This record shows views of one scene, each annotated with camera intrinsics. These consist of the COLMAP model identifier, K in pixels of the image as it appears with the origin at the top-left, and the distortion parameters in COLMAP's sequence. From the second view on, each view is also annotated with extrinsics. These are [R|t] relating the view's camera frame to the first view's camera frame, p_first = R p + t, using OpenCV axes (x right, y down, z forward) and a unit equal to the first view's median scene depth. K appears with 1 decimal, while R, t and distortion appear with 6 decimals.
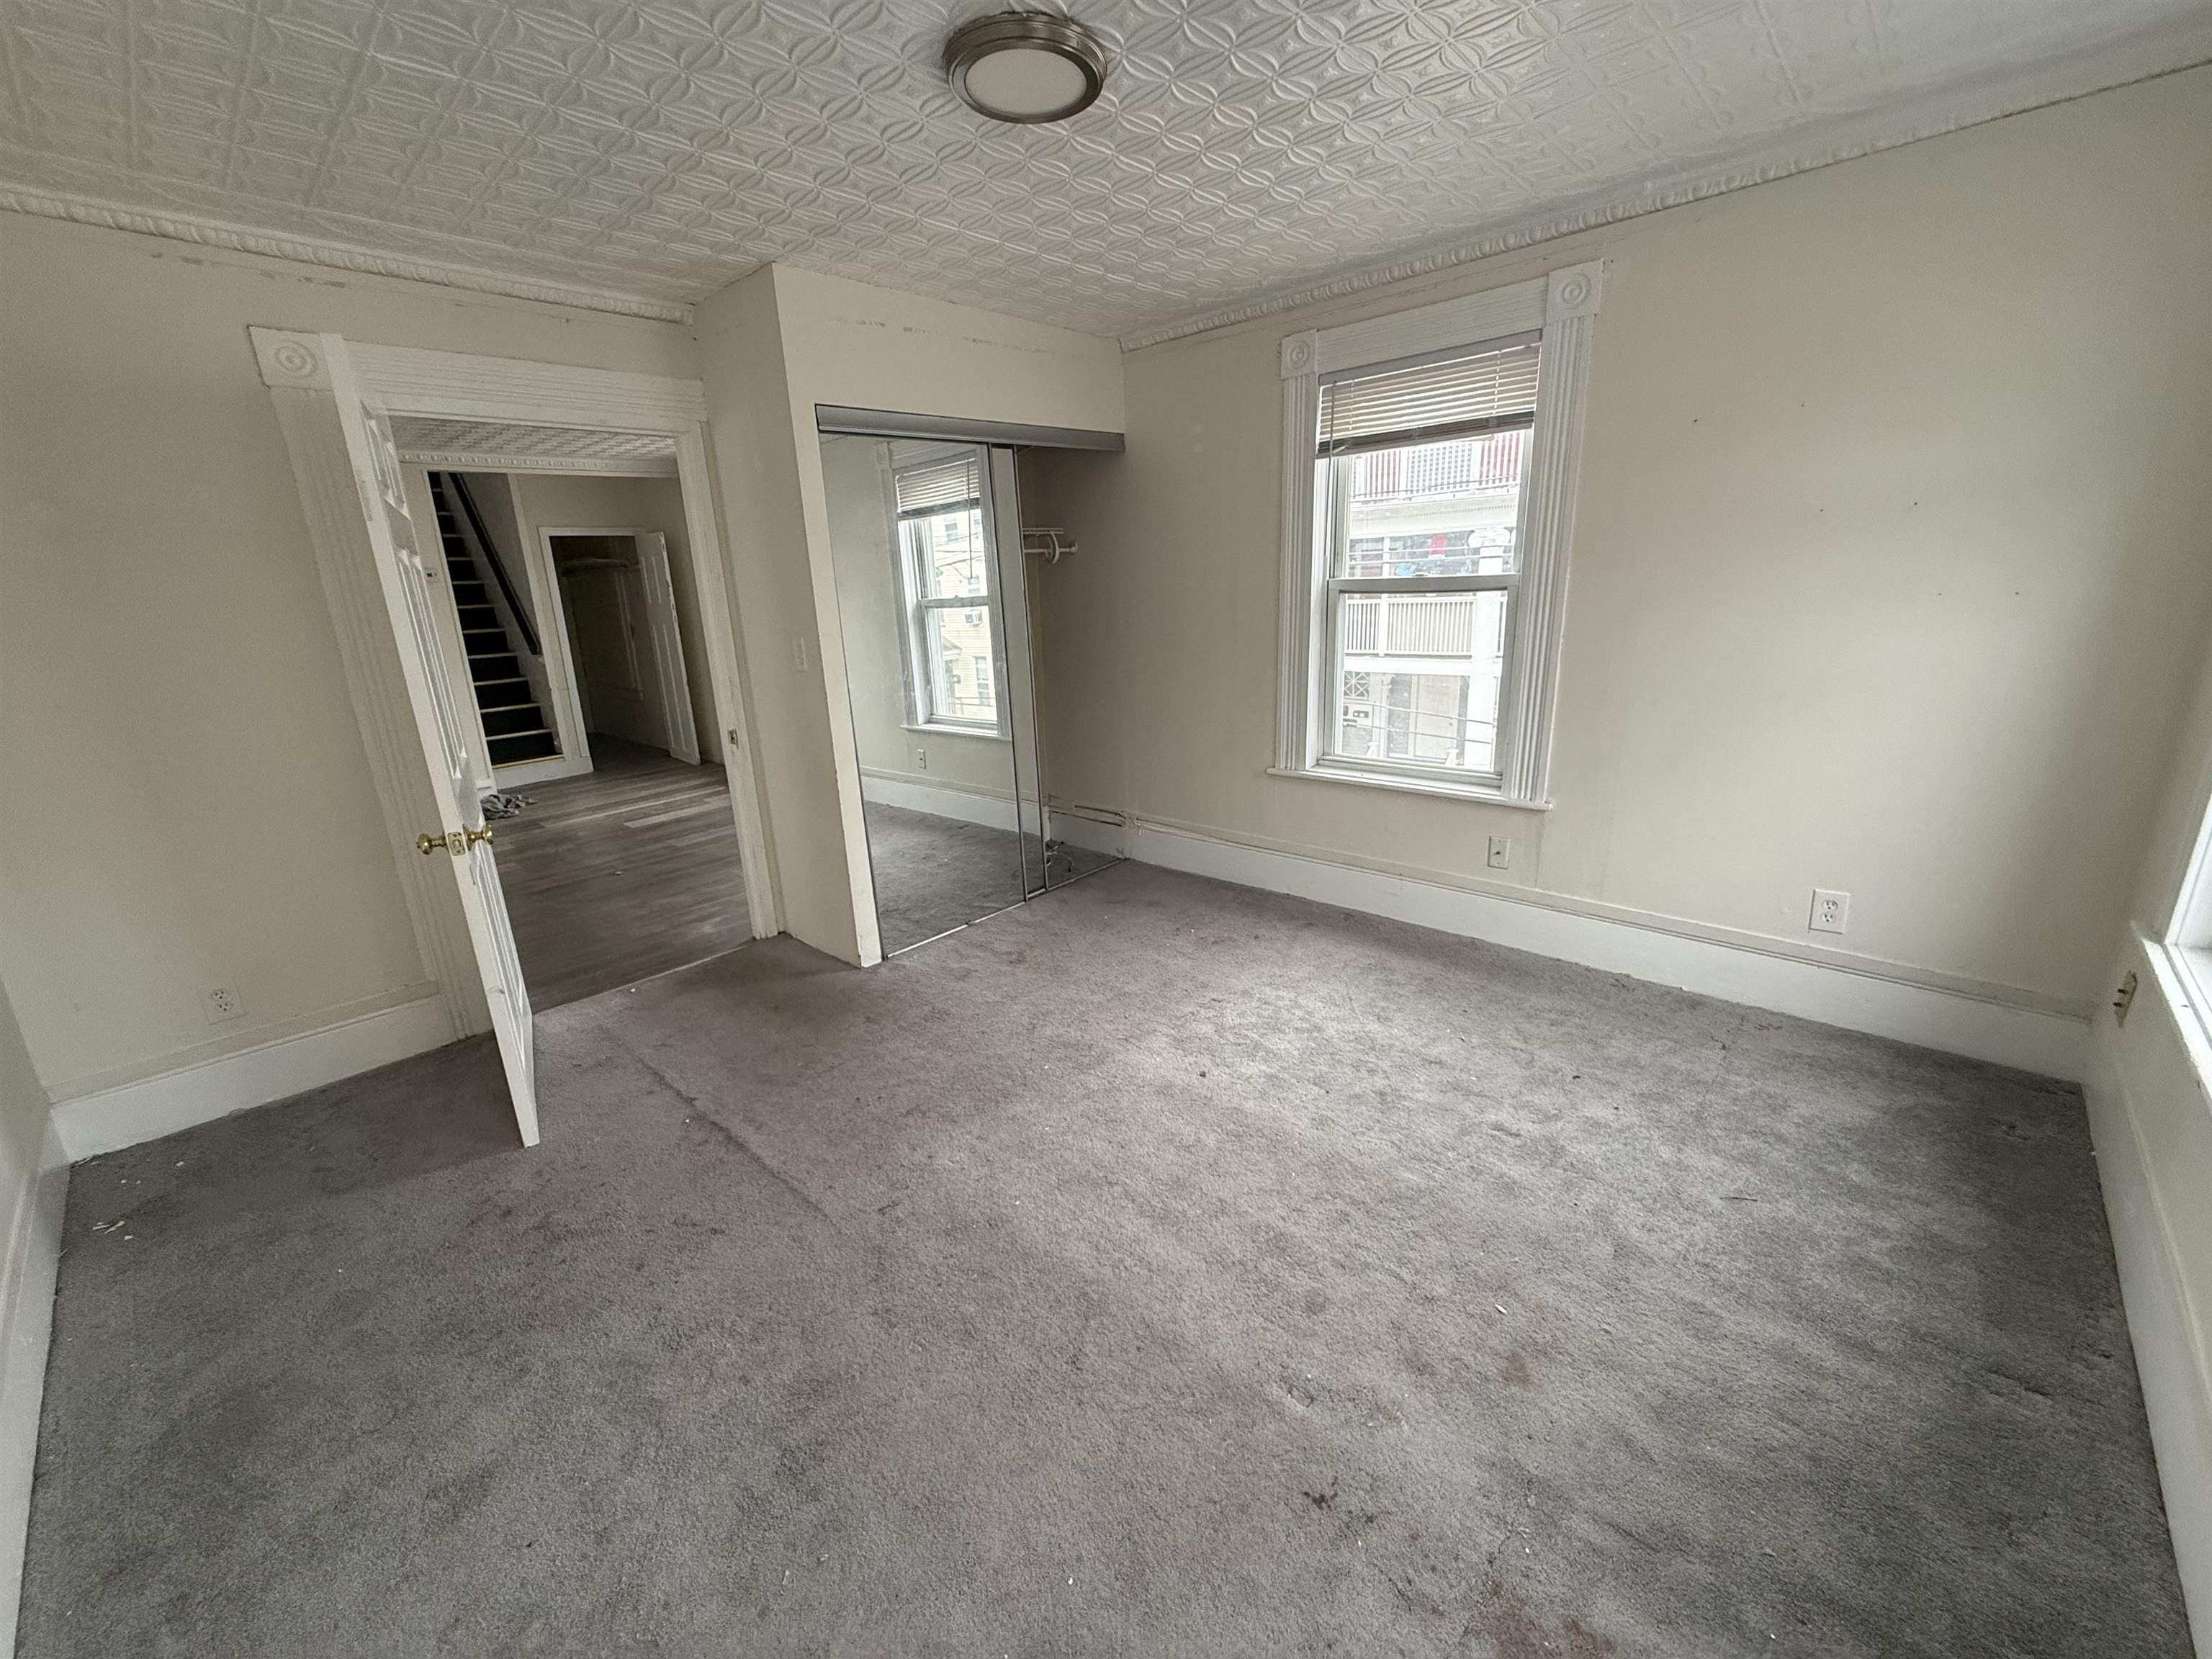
lens RADIAL K [[879.4, 0, 1092.3], [0, 879.4, 832.9], [0, 0, 1]] dist [0.003027, -0.001220]
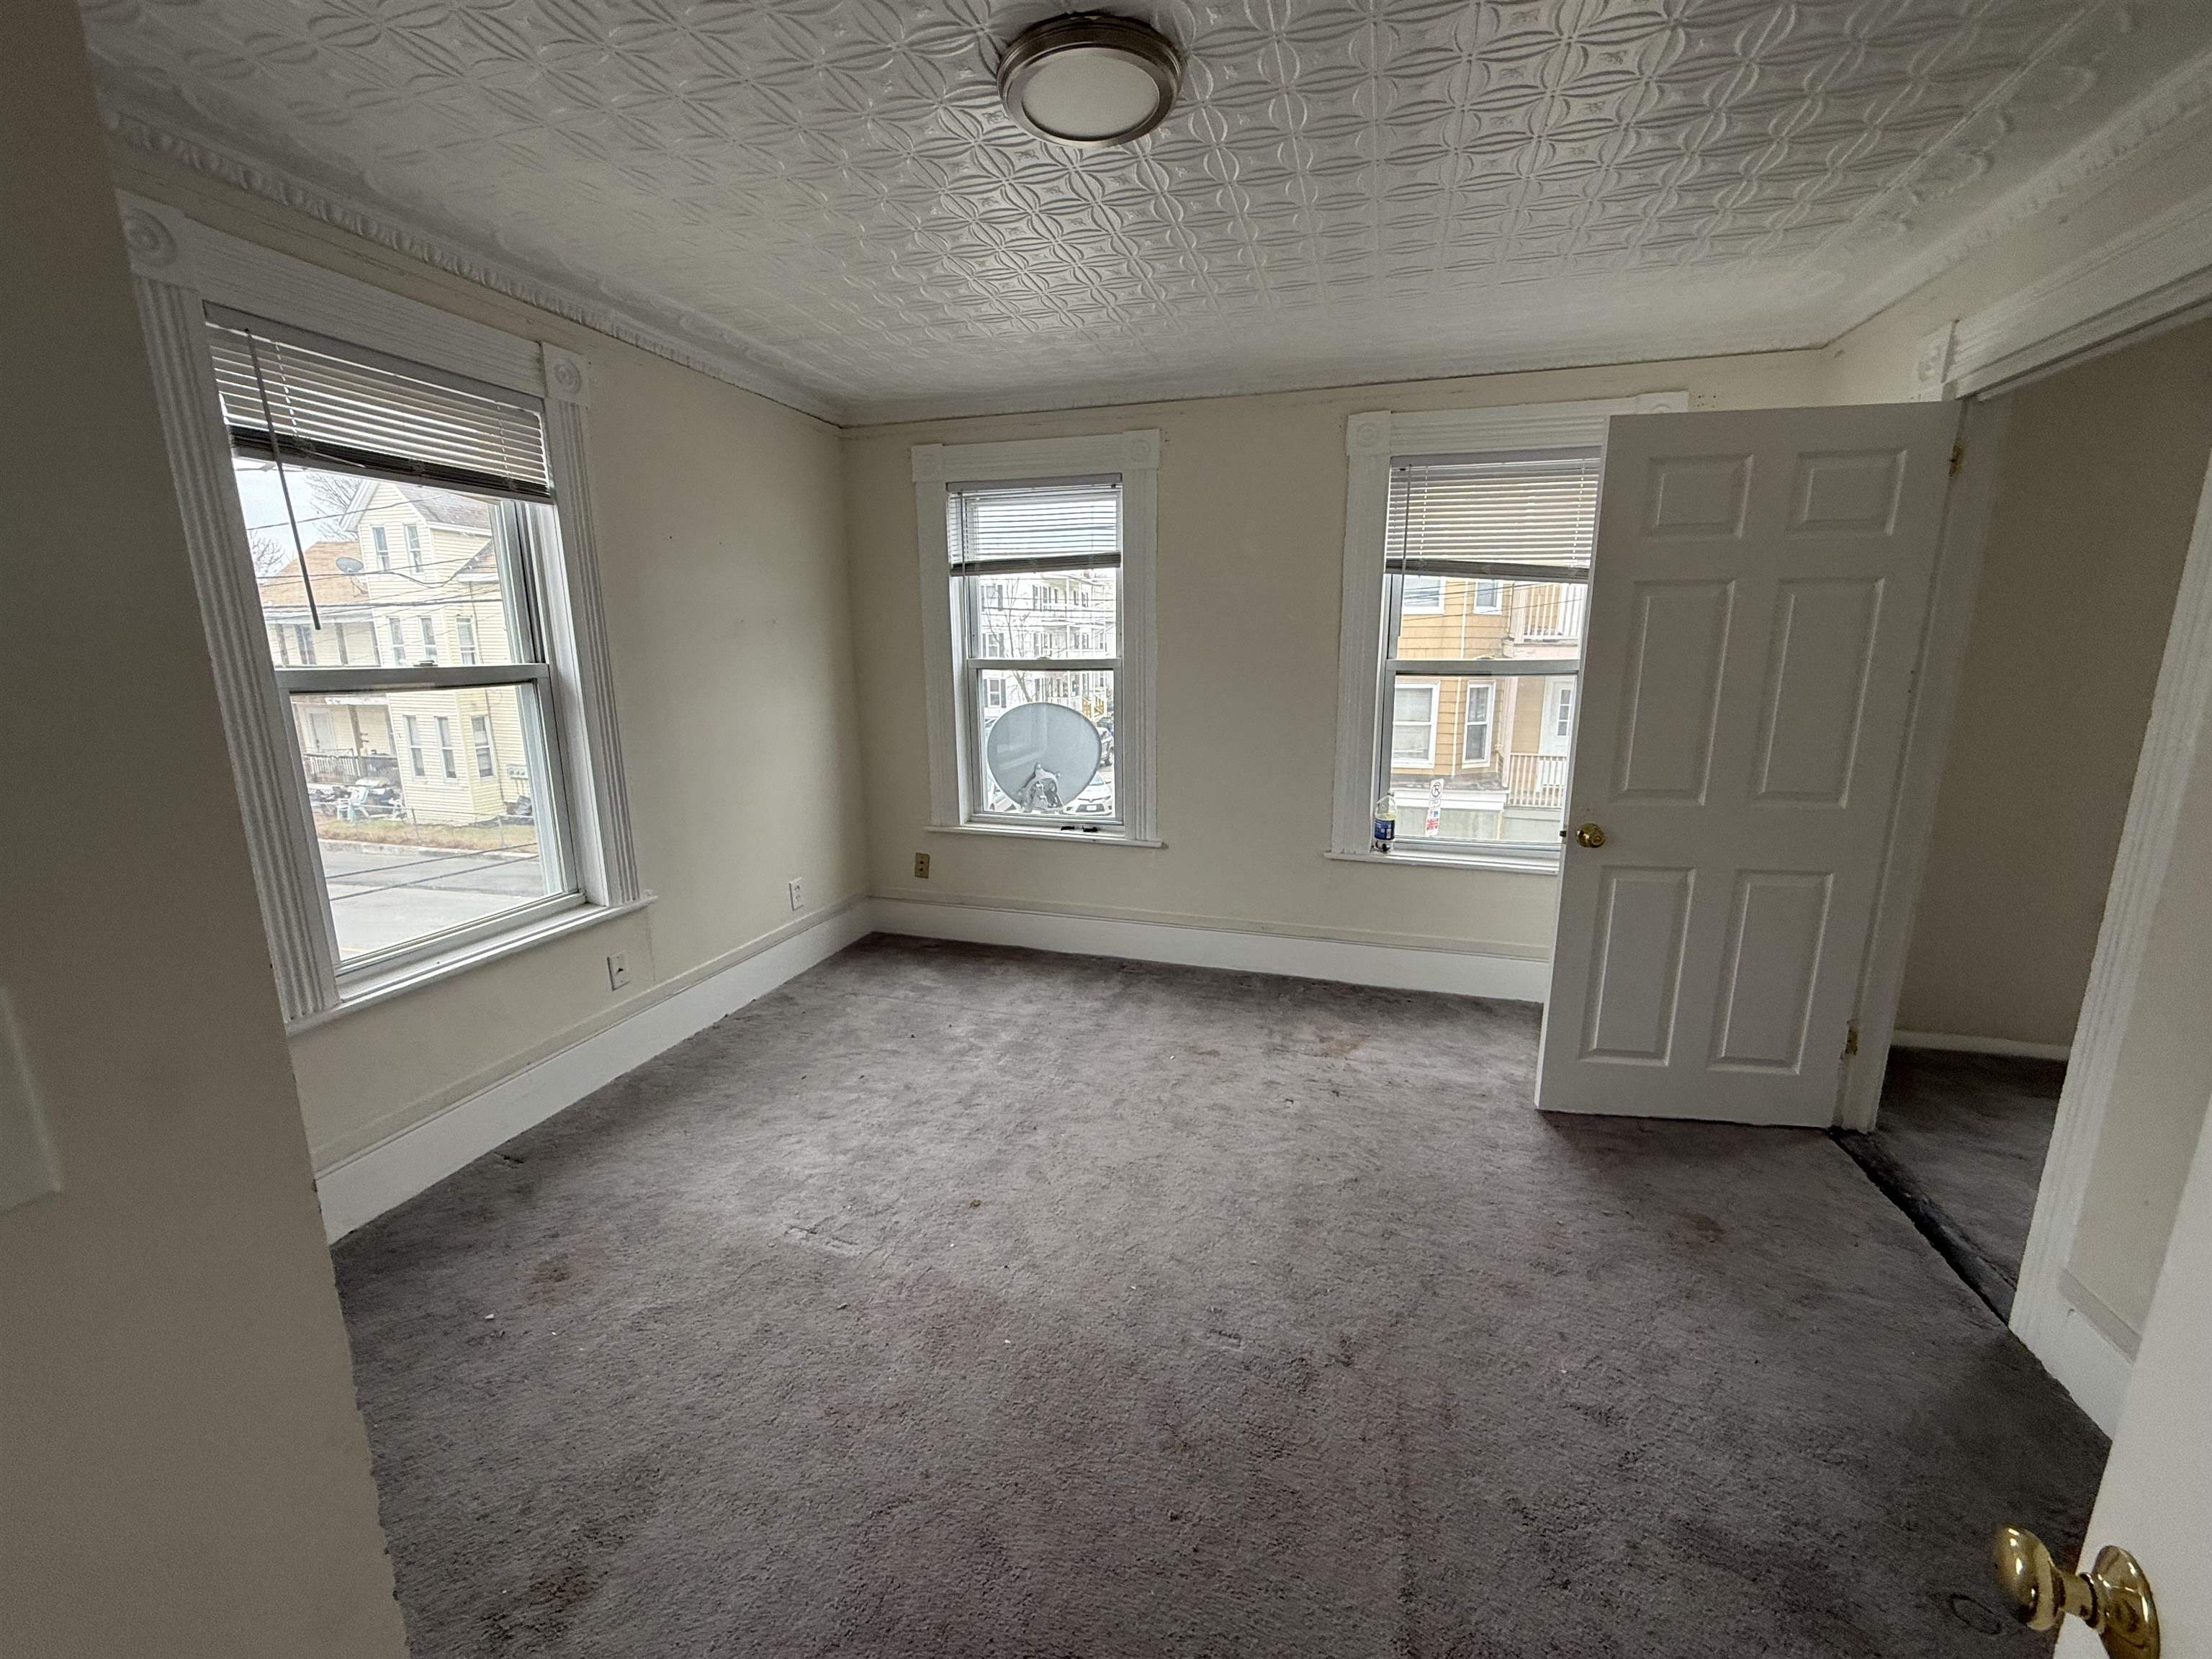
lens RADIAL K [[879.4, 0, 1117.1], [0, 879.4, 825.9], [0, 0, 1]] dist [0.003027, -0.001220]
pose [[-0.456586, -0.141669, 0.878327, -0.625880], [0.264974, 0.920785, 0.286260, -0.275792], [-0.849304, 0.363436, -0.382879, 1.019998]]
